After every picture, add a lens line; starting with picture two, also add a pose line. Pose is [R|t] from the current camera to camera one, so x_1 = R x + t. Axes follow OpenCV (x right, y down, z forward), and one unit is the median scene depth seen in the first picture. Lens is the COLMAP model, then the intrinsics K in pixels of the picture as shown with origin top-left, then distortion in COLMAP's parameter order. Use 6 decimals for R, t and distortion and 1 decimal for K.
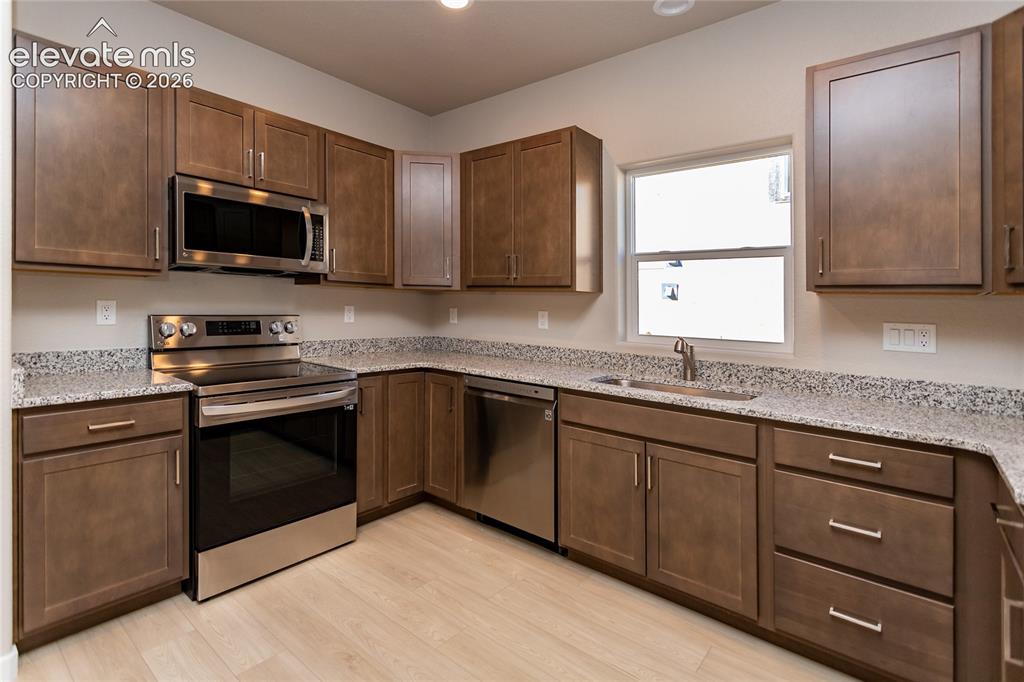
lens RADIAL K [[497.8, 0, 482.8], [0, 497.8, 306.9], [0, 0, 1]] dist [0.001210, 0.004146]
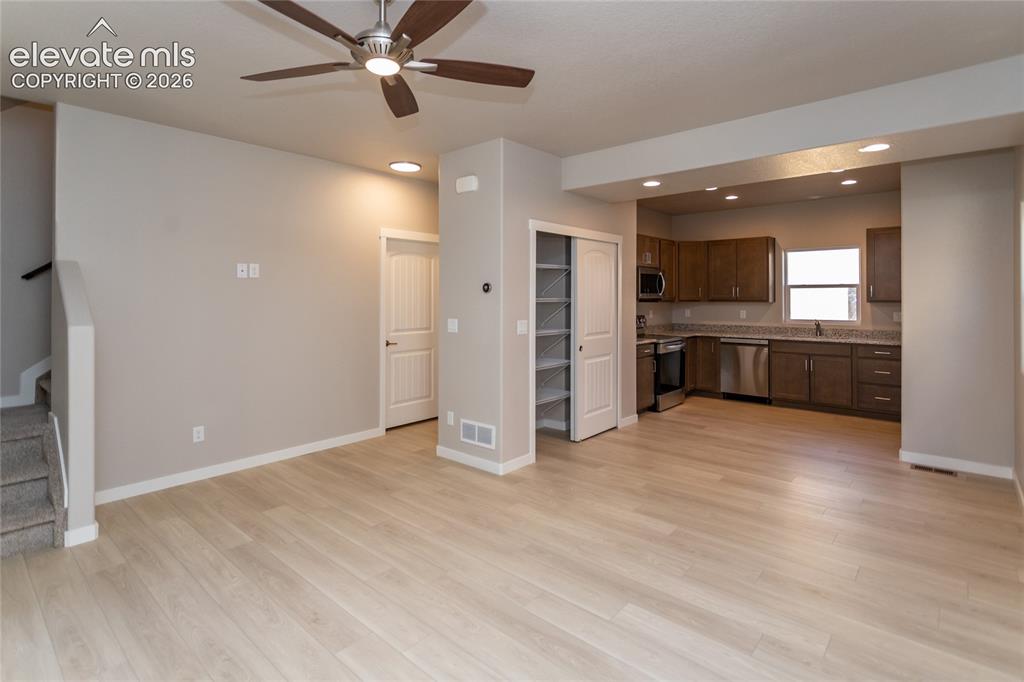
lens RADIAL K [[497.8, 0, 494.4], [0, 497.8, 314.4], [0, 0, 1]] dist [0.001210, 0.004146]
pose [[0.999077, -0.029656, -0.031072, -1.209103], [0.030518, 0.999152, 0.027644, -0.089306], [0.030226, -0.028567, 0.999135, -1.670486]]
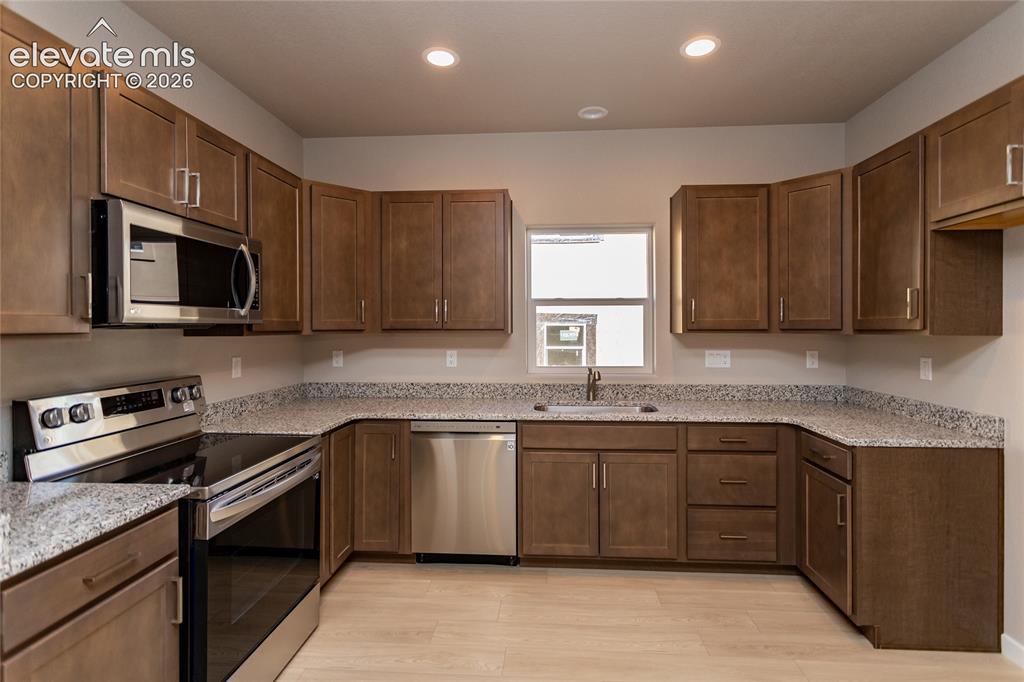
lens RADIAL K [[497.8, 0, 523.4], [0, 497.8, 328.8], [0, 0, 1]] dist [0.001210, 0.004146]
pose [[0.796549, -0.031916, 0.603731, -0.514119], [0.027178, 0.999486, 0.016978, -0.066813], [-0.603963, 0.002884, 0.797007, 0.074727]]
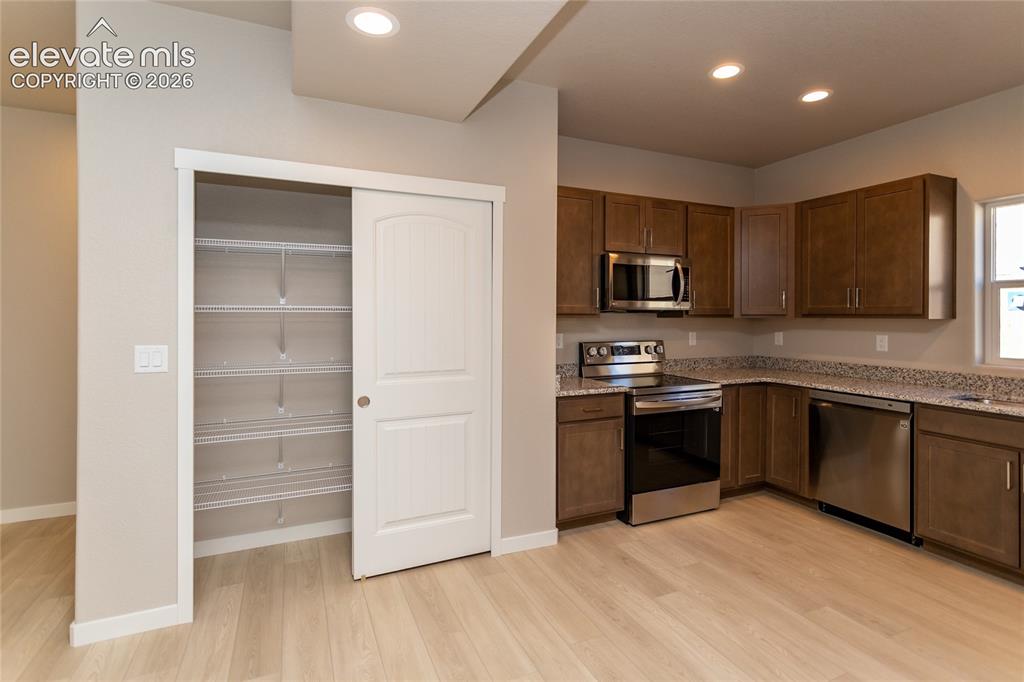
lens RADIAL K [[497.8, 0, 497.4], [0, 497.8, 334.5], [0, 0, 1]] dist [0.001210, 0.004146]
pose [[0.904114, -0.008341, -0.427210, -0.233031], [0.020369, 0.999514, 0.023592, -0.047630], [0.426806, -0.030032, 0.903845, -0.487365]]
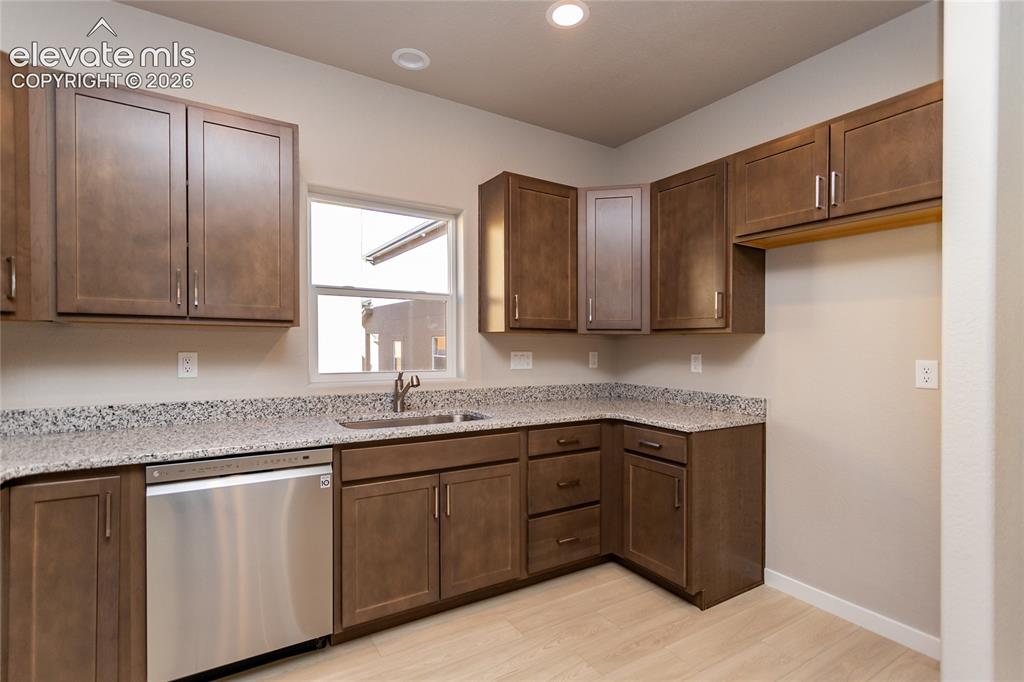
lens RADIAL K [[497.8, 0, 518.0], [0, 497.8, 344.7], [0, 0, 1]] dist [0.001210, 0.004146]
pose [[0.289354, -0.028552, 0.956796, -0.536006], [0.002209, 0.999572, 0.029161, -0.027305], [-0.957220, -0.006324, 0.289293, 0.459434]]
